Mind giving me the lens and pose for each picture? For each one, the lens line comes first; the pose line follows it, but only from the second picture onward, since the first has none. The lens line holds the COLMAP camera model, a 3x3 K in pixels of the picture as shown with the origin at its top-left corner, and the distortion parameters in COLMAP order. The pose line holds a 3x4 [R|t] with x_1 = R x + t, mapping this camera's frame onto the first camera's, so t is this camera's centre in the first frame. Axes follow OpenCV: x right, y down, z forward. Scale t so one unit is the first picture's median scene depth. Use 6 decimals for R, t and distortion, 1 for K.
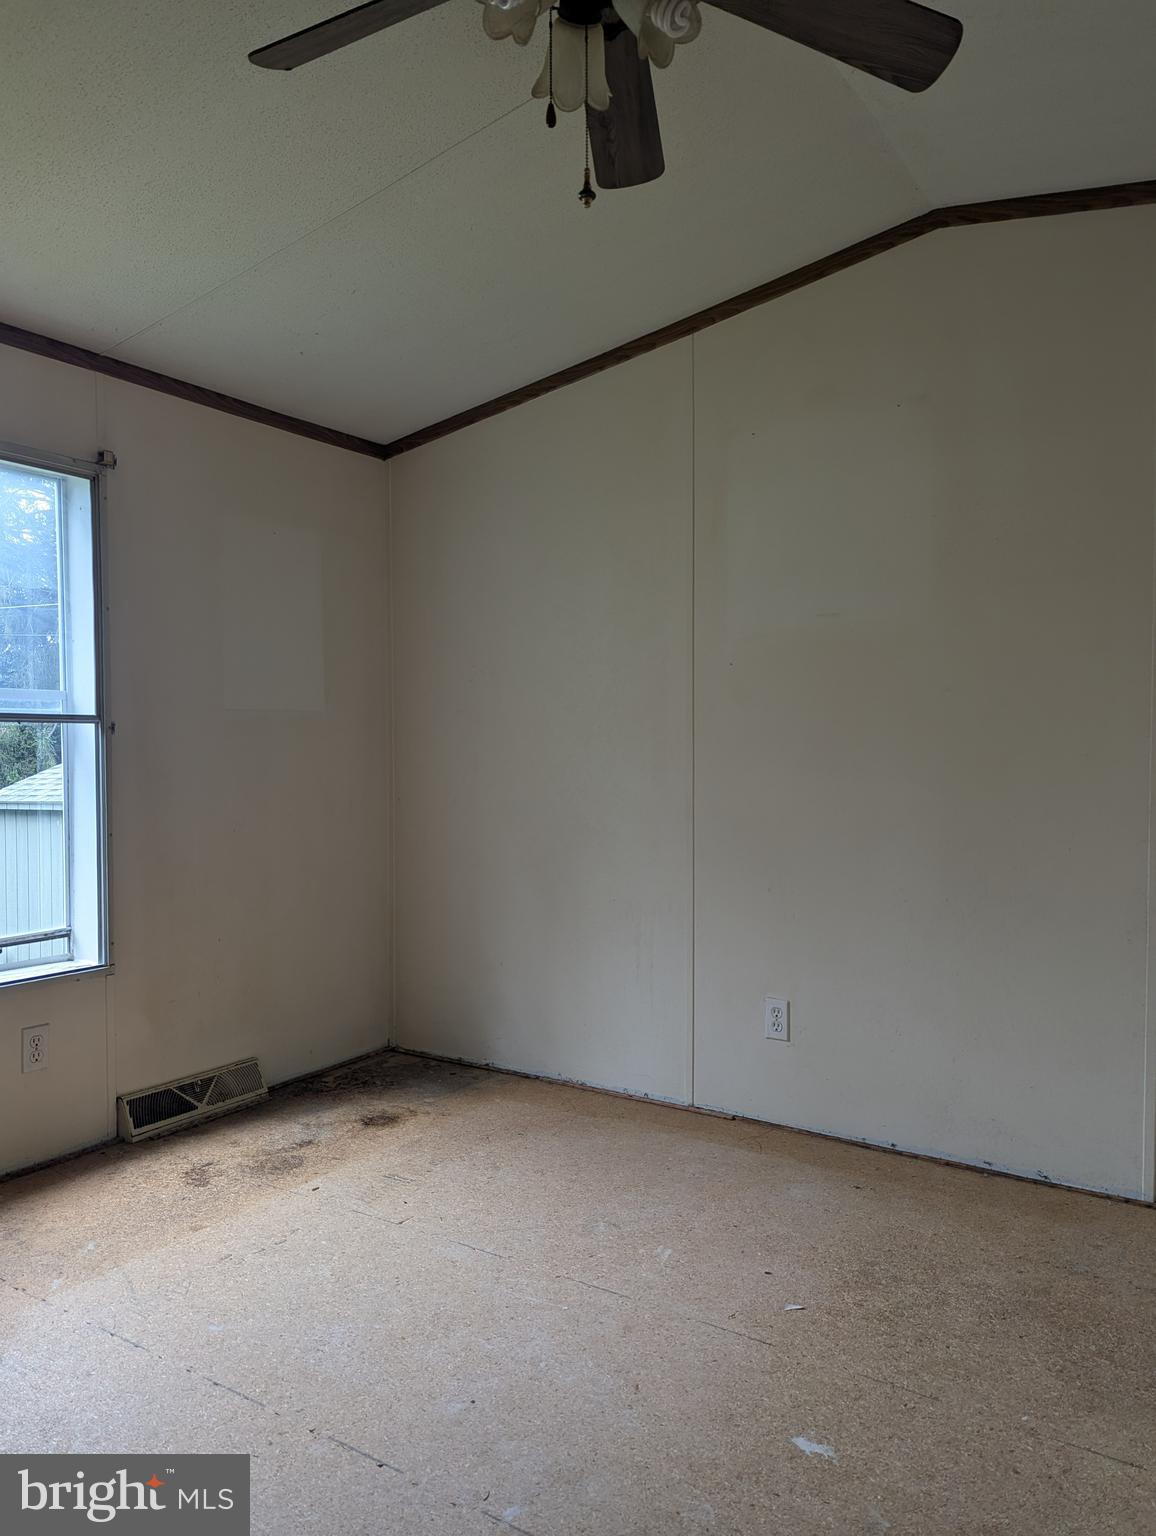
lens RADIAL K [[1076.3, 0, 585.7], [0, 1076.3, 772.3], [0, 0, 1]] dist [0.066502, -0.053500]
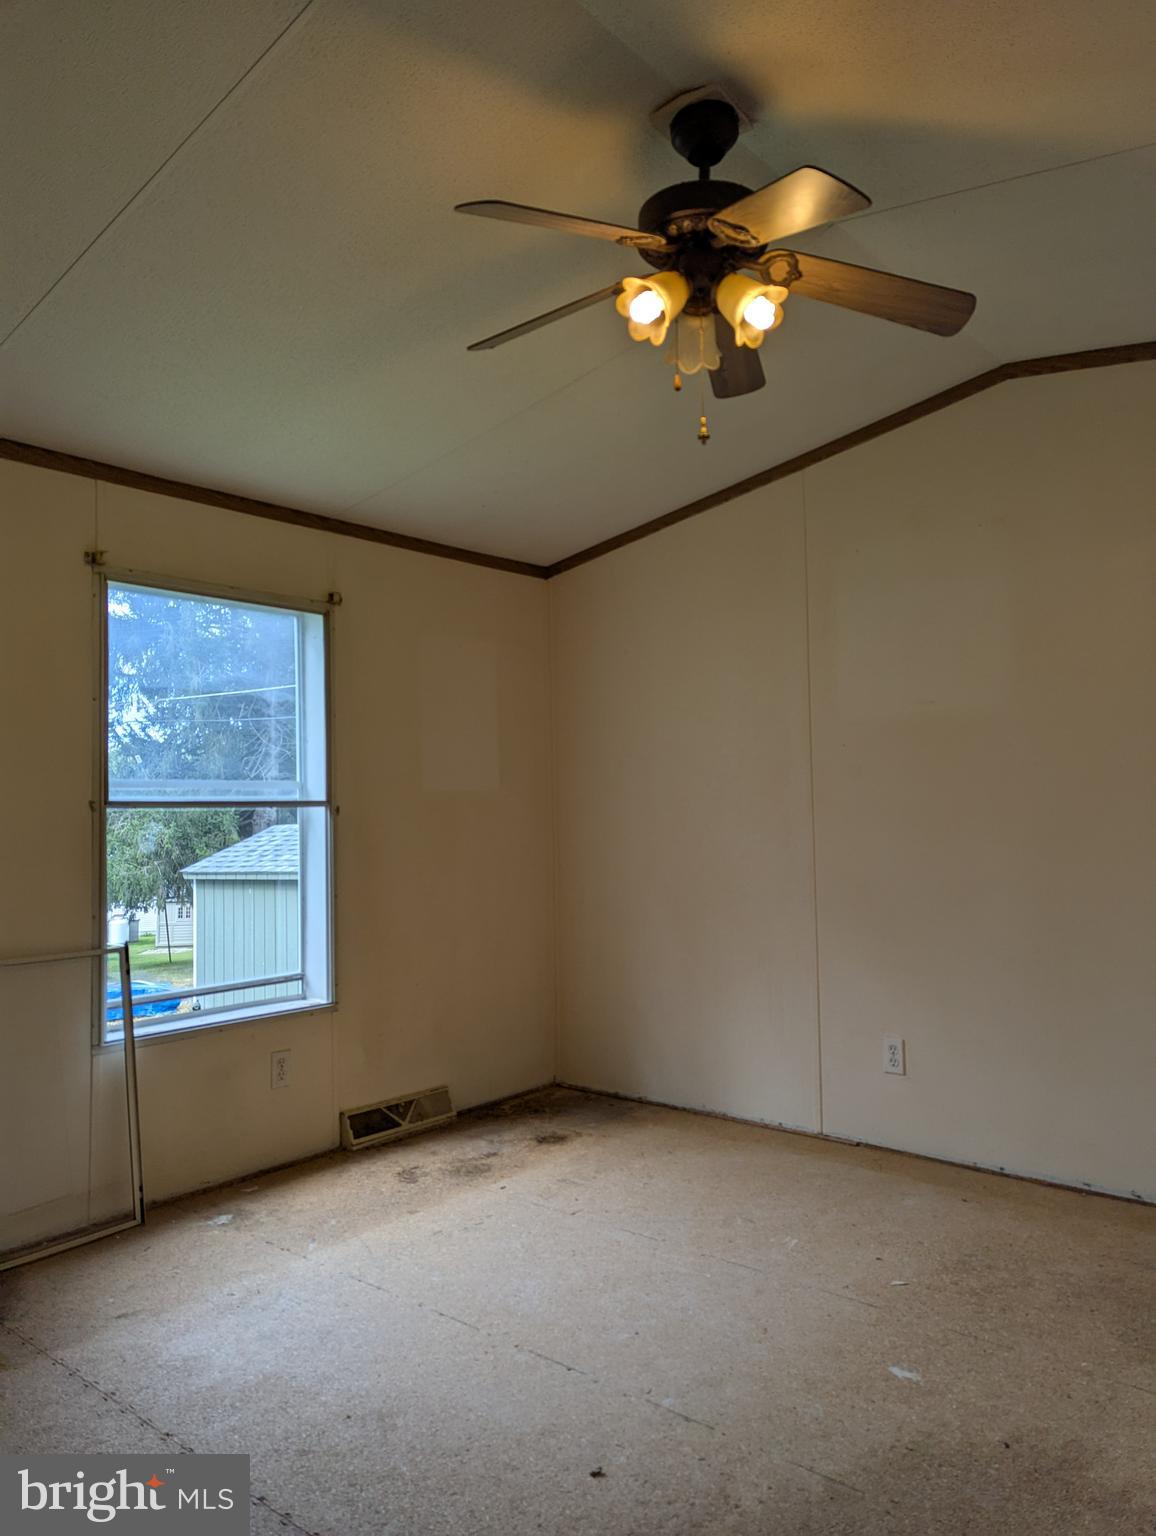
lens RADIAL K [[1069.0, 0, 600.8], [0, 1069.0, 765.7], [0, 0, 1]] dist [0.065802, -0.051872]
pose [[0.992609, -0.022048, -0.119333, 0.013597], [0.013963, 0.997576, -0.068166, -0.003699], [0.120547, 0.065996, 0.990511, -0.194234]]
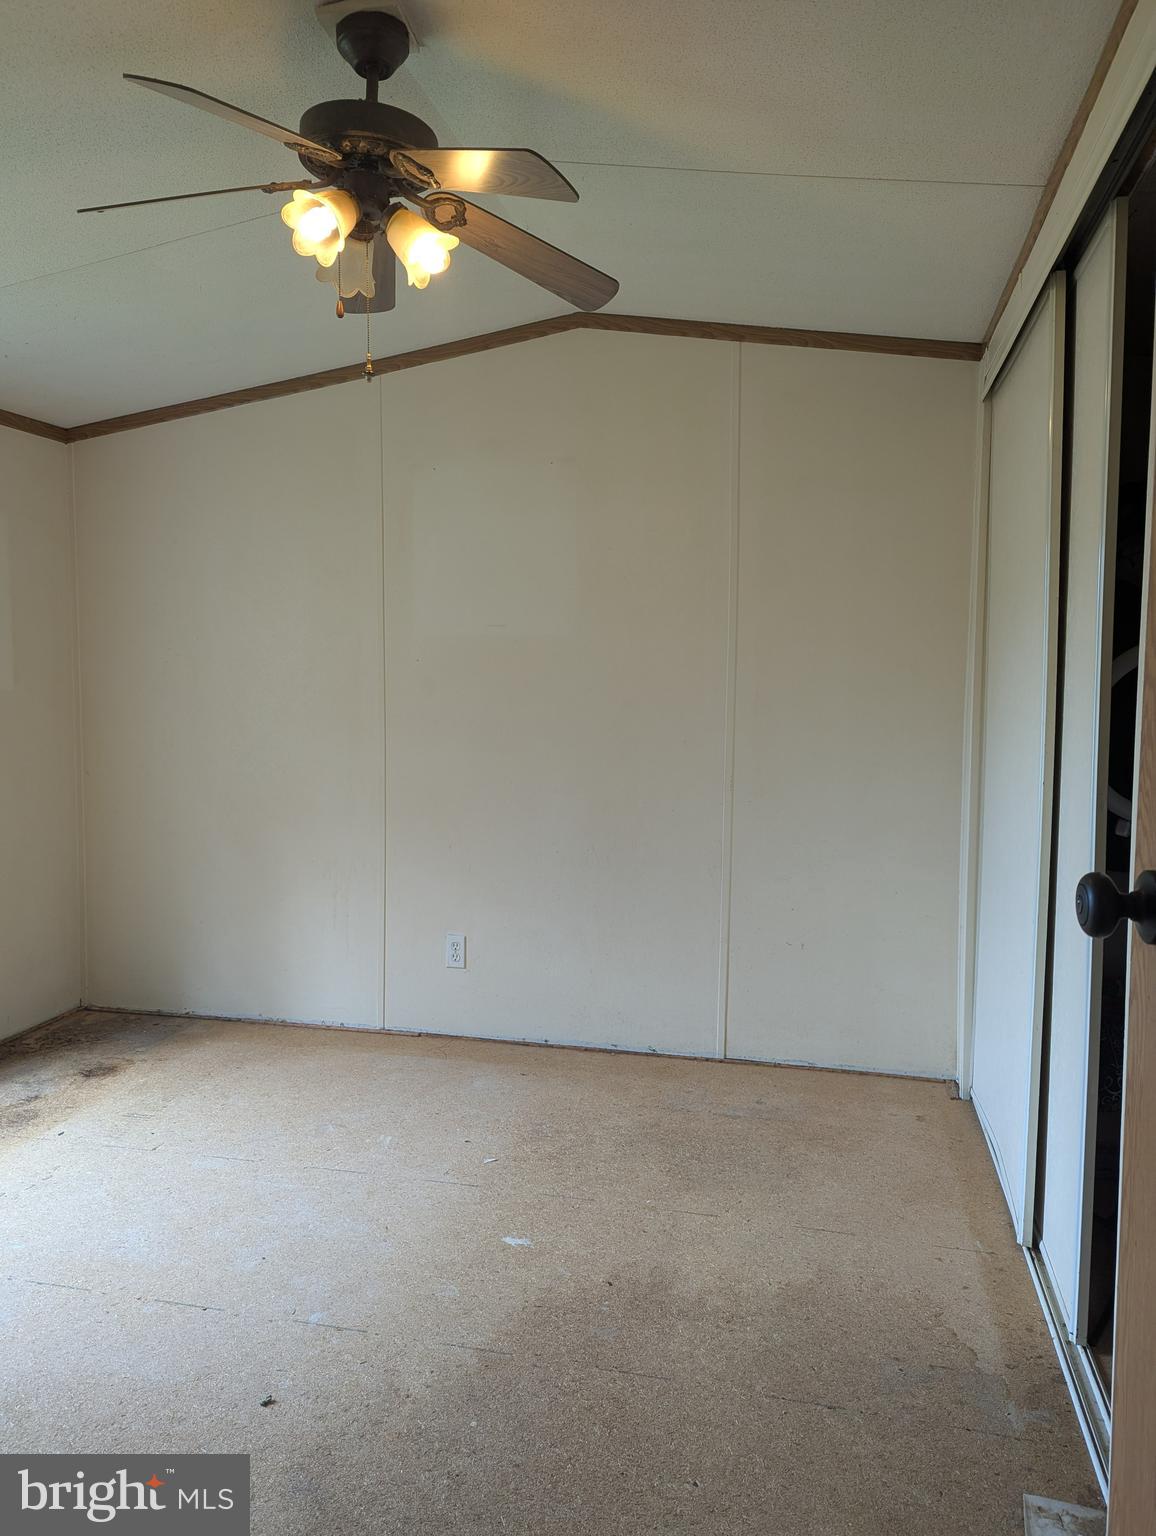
lens RADIAL K [[1076.6, 0, 581.6], [0, 1076.6, 760.9], [0, 0, 1]] dist [0.066573, -0.066888]
pose [[0.939599, -0.015060, 0.341946, -0.112756], [-0.002794, 0.998661, 0.051658, -0.056096], [-0.342266, -0.049493, 0.938299, -0.204531]]
